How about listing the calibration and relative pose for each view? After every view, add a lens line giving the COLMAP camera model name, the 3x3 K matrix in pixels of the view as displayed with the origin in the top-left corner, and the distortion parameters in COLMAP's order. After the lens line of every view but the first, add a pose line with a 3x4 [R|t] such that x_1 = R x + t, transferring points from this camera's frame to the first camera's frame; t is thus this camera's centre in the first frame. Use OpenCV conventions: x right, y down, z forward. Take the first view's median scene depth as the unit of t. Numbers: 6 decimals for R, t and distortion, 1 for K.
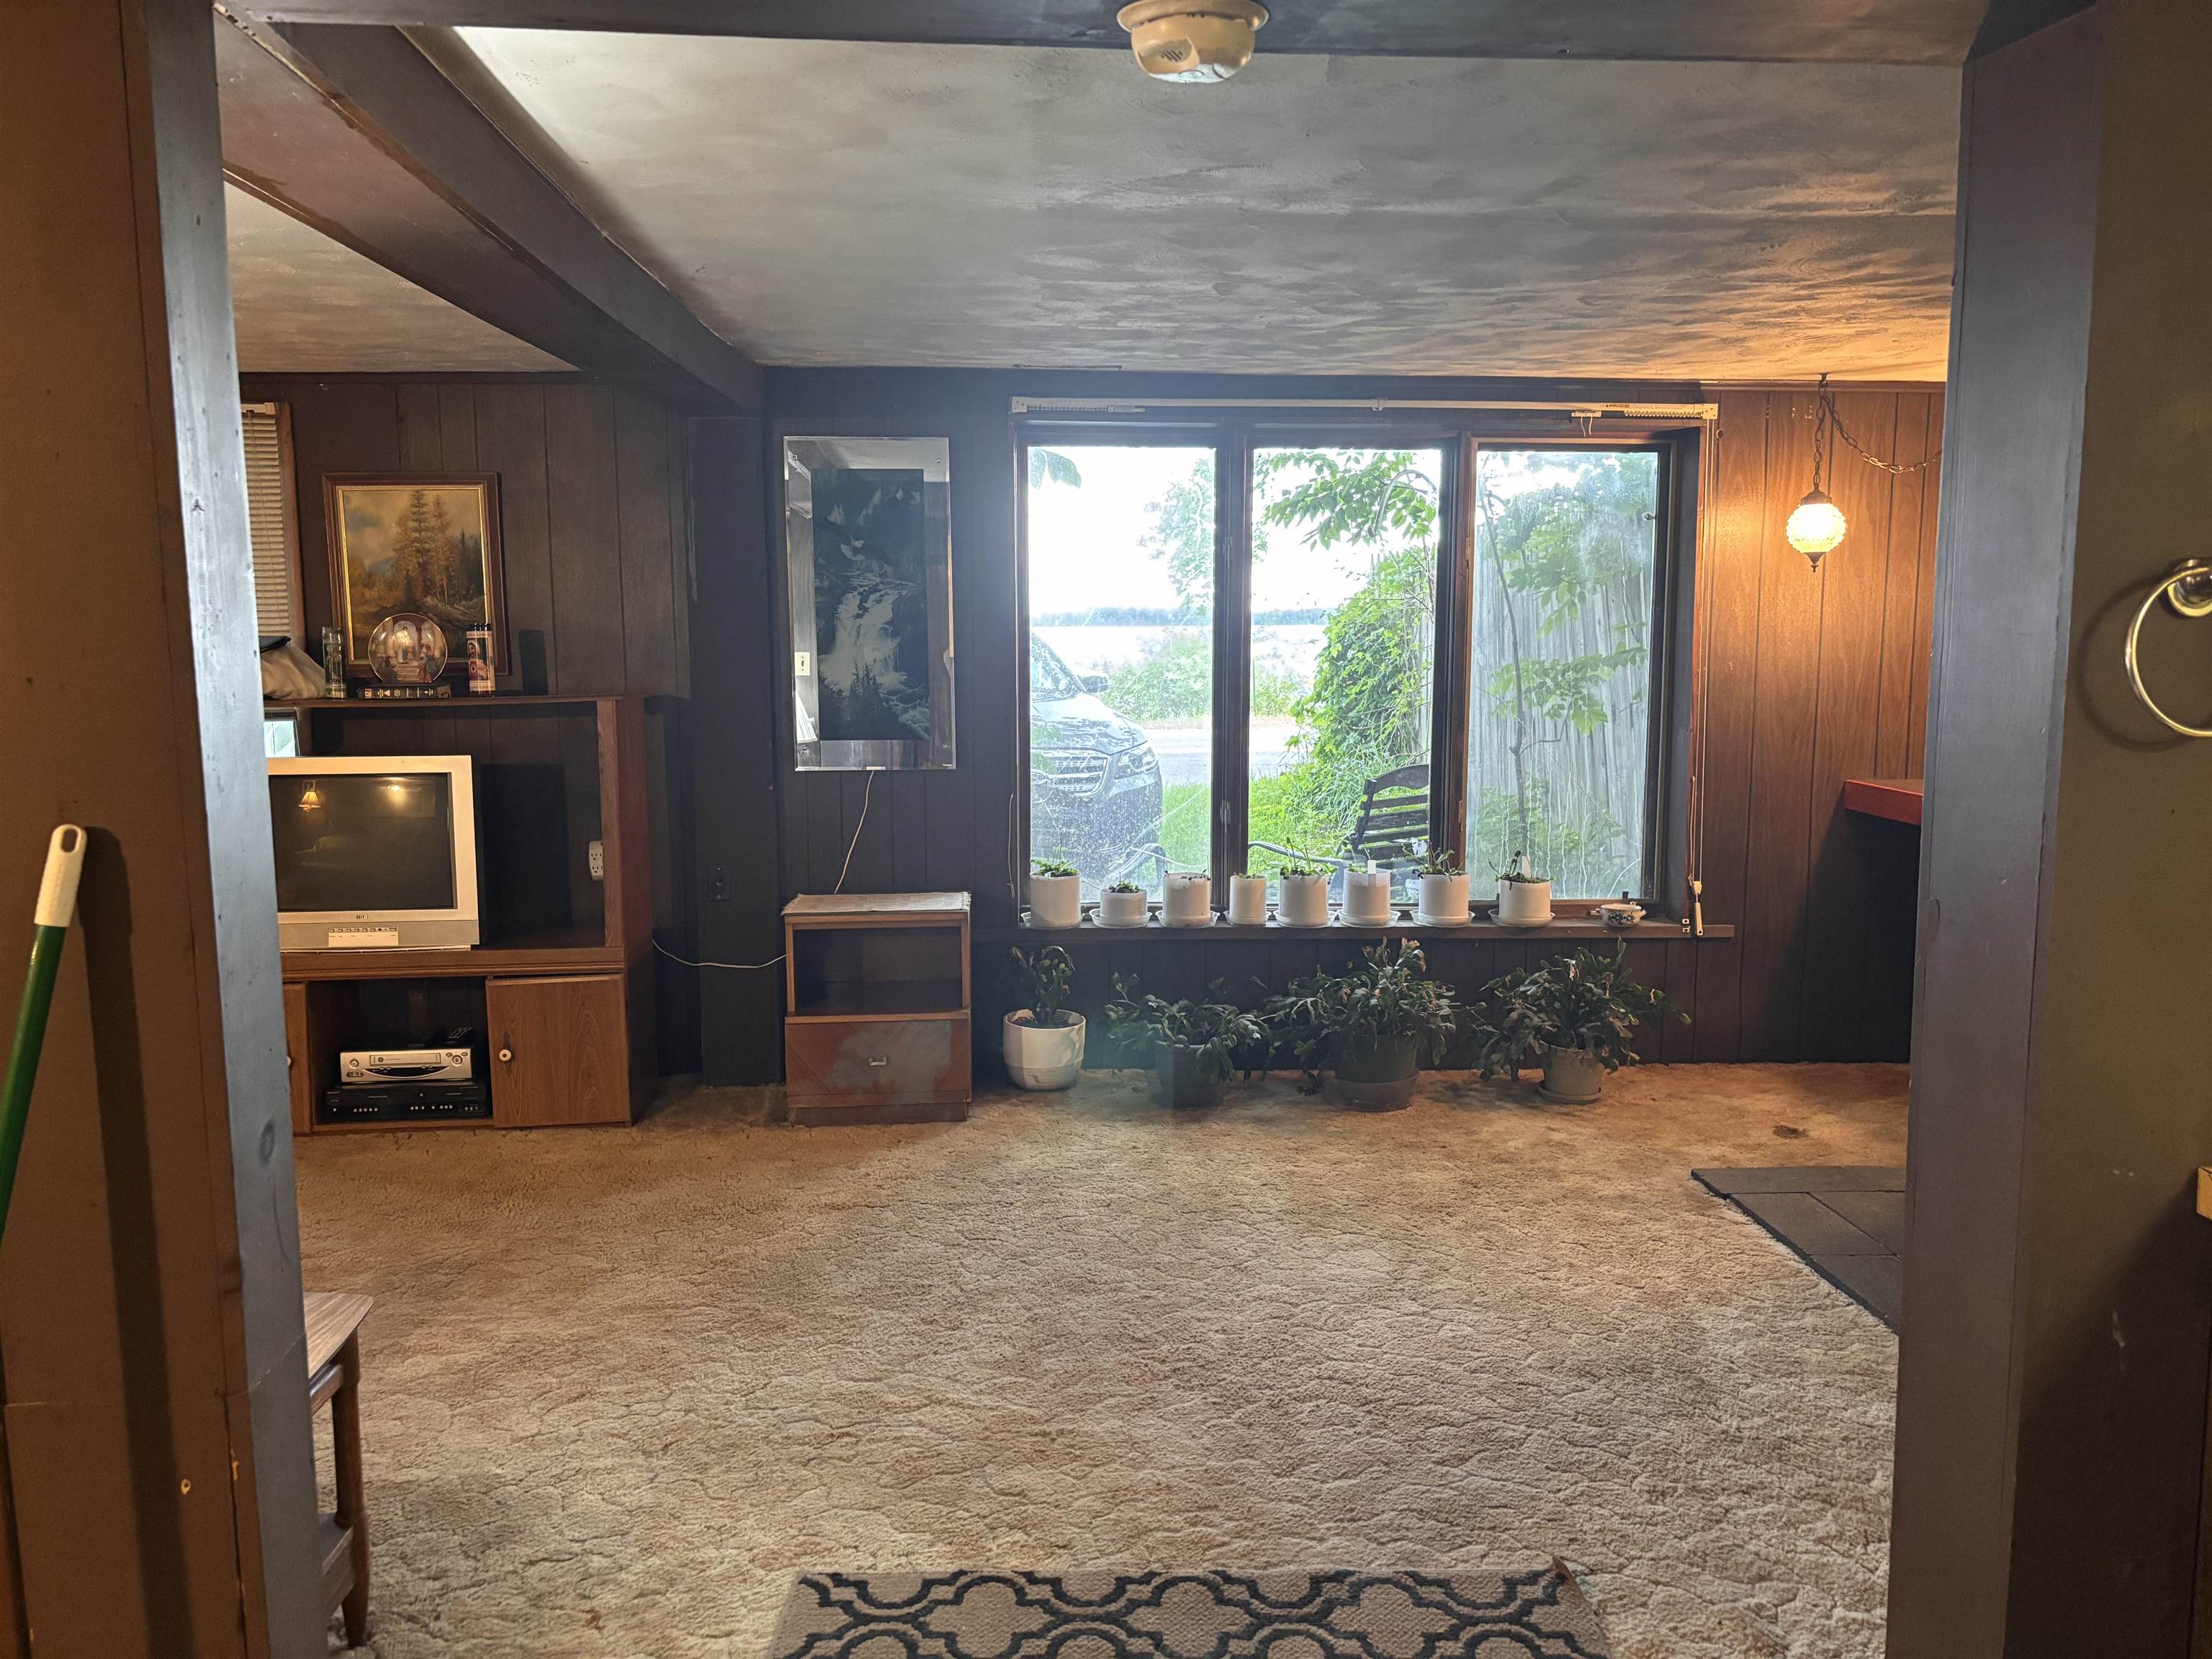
lens RADIAL K [[1664.1, 0, 1106.2], [0, 1664.1, 831.1], [0, 0, 1]] dist [0.047314, -0.019495]
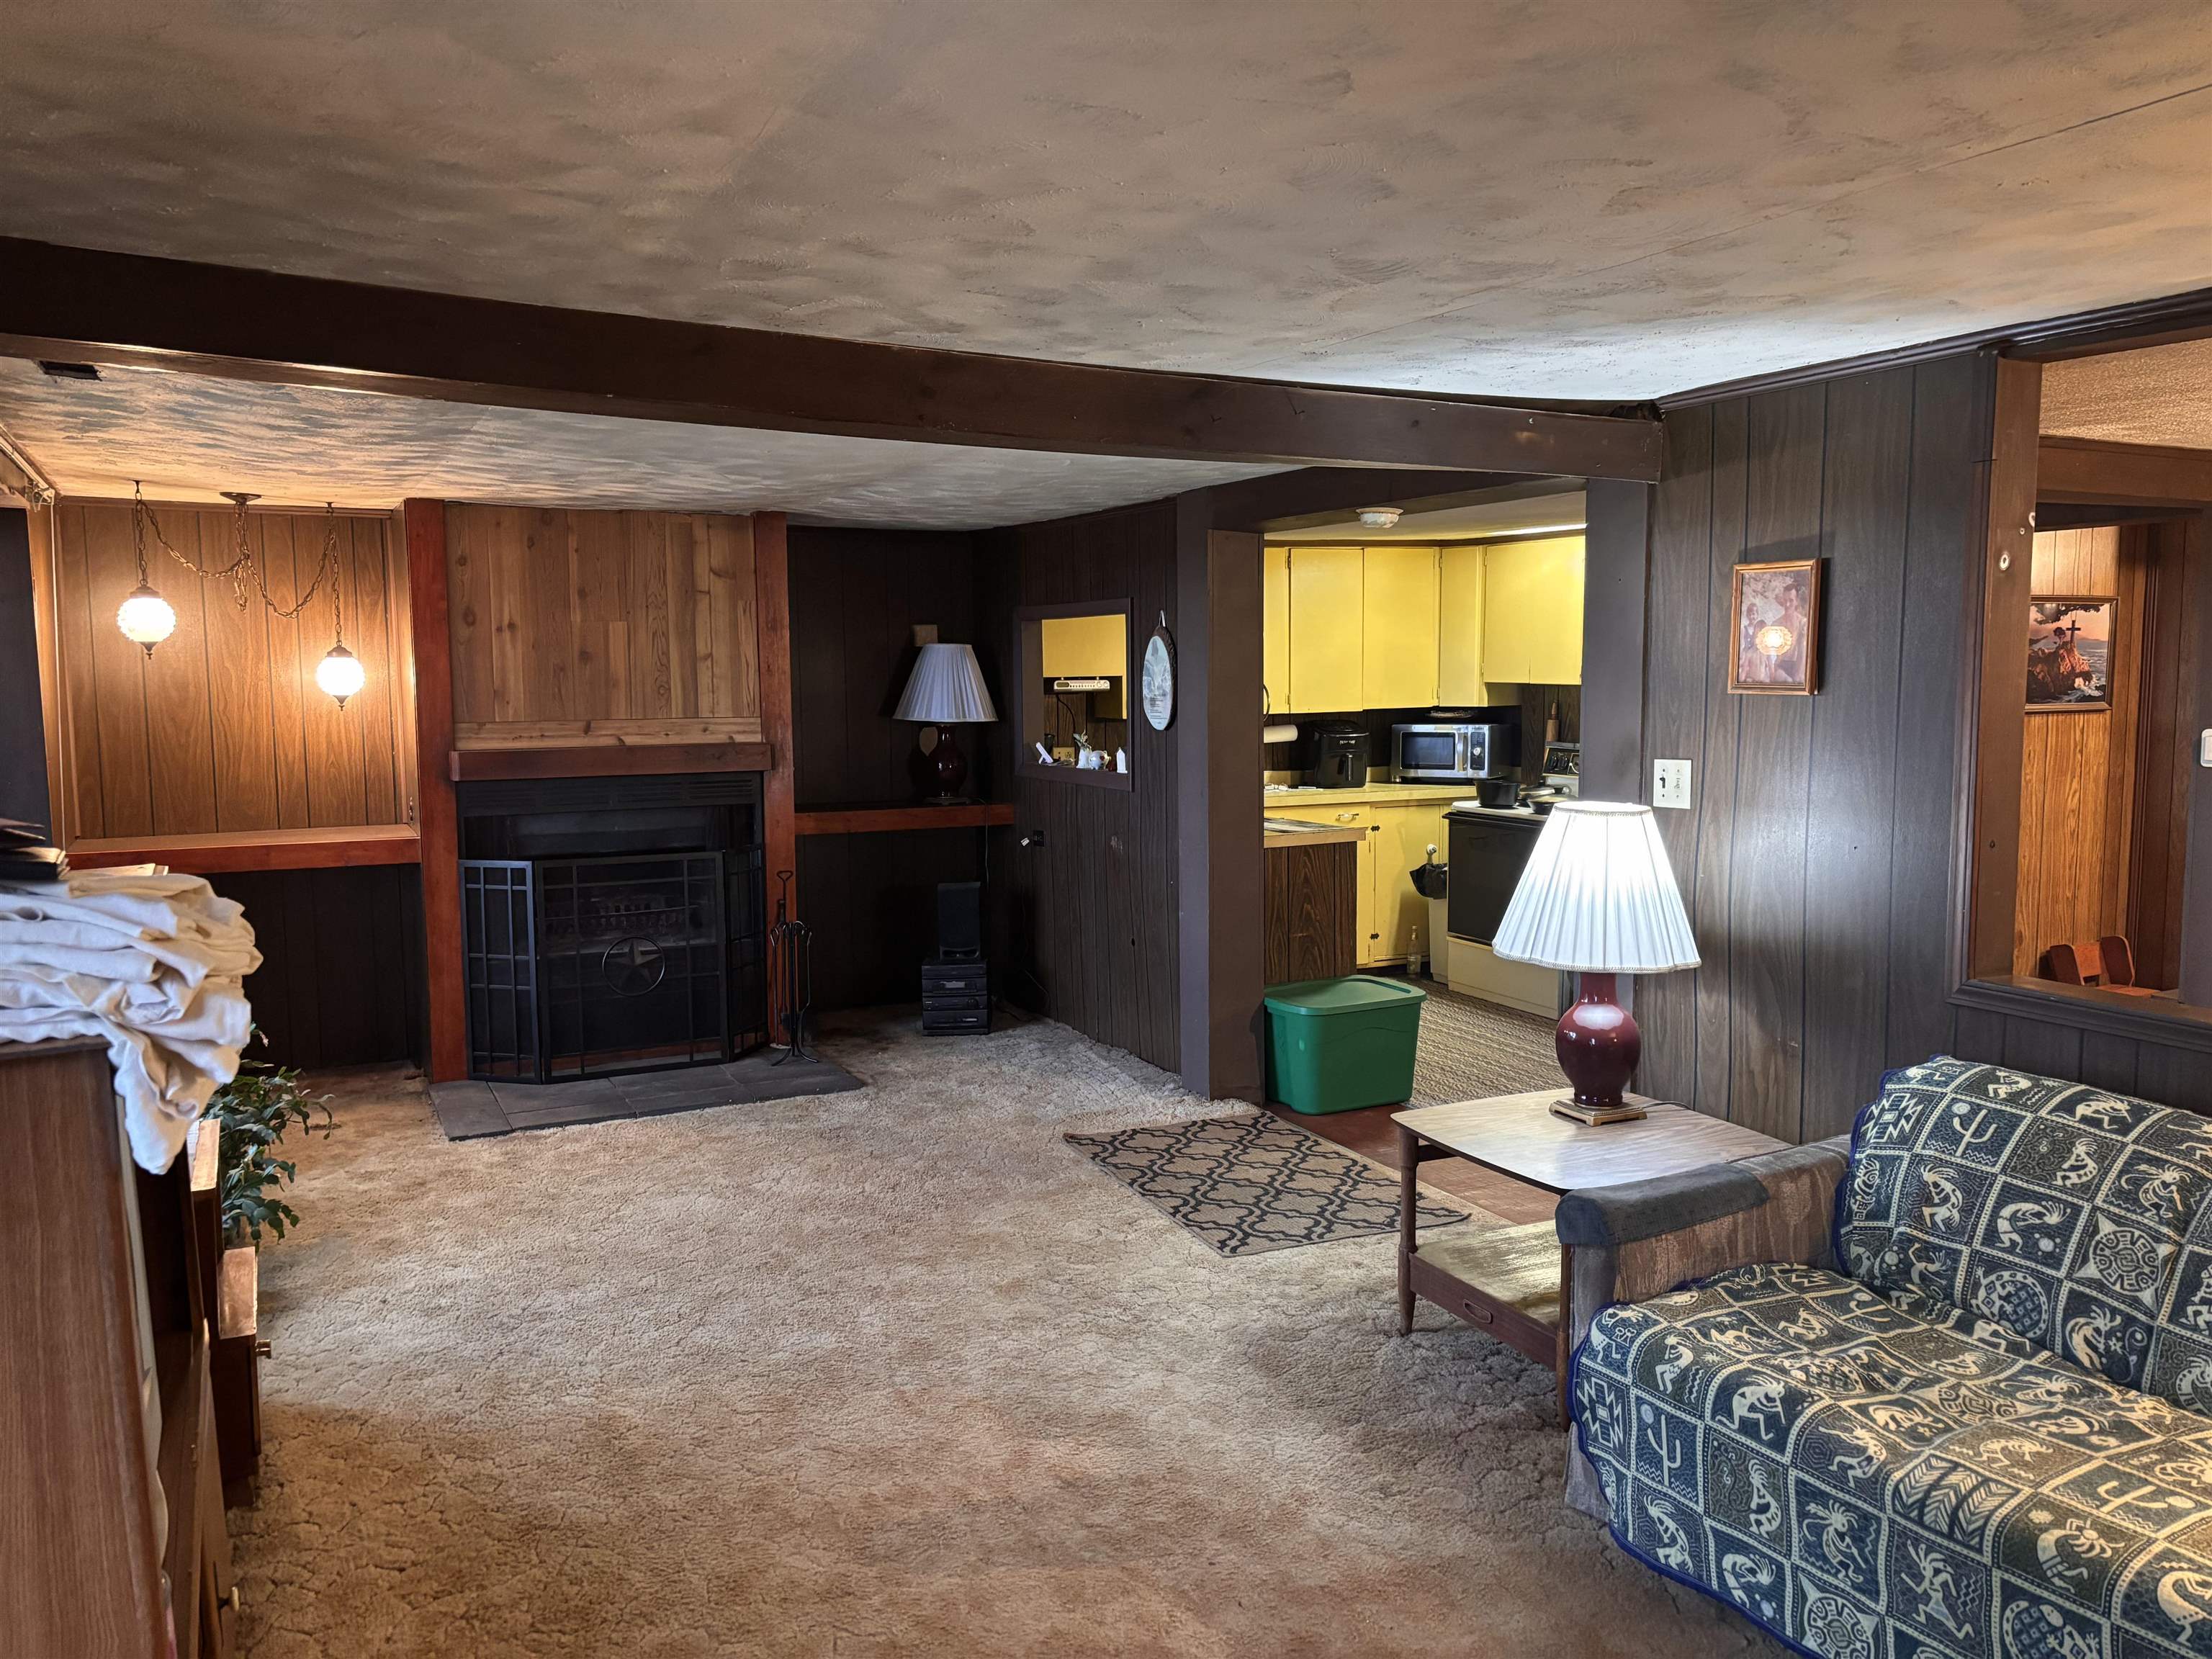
lens RADIAL K [[1664.1, 0, 1104.5], [0, 1664.1, 832.2], [0, 0, 1]] dist [0.047314, -0.019495]
pose [[-0.393709, -0.079570, 0.915785, -1.168748], [0.127243, 0.981938, 0.140021, -0.162271], [-0.910386, 0.171655, -0.376473, 1.192466]]
